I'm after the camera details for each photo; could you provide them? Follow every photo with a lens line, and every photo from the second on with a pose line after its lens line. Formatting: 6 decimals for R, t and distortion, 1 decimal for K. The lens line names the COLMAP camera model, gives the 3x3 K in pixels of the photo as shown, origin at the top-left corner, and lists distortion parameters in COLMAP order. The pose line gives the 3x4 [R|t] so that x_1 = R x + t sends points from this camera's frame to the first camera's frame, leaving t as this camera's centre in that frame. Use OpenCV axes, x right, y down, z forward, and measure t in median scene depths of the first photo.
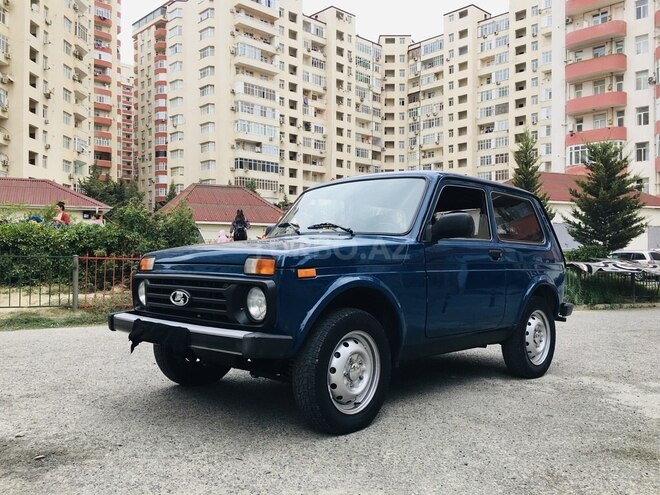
lens RADIAL K [[560.8, 0, 330.0], [0, 560.8, 247.5], [0, 0, 1]] dist [0.092078, -0.131155]
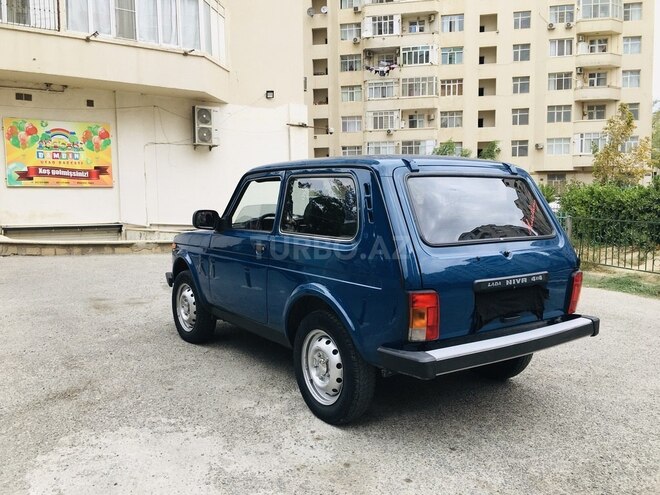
lens RADIAL K [[560.8, 0, 330.0], [0, 560.8, 247.5], [0, 0, 1]] dist [0.092078, -0.131155]
pose [[-0.183531, 0.077245, -0.979974, 0.082822], [0.021869, 0.996982, 0.074490, -0.003877], [0.982771, -0.007760, -0.184666, 0.089138]]
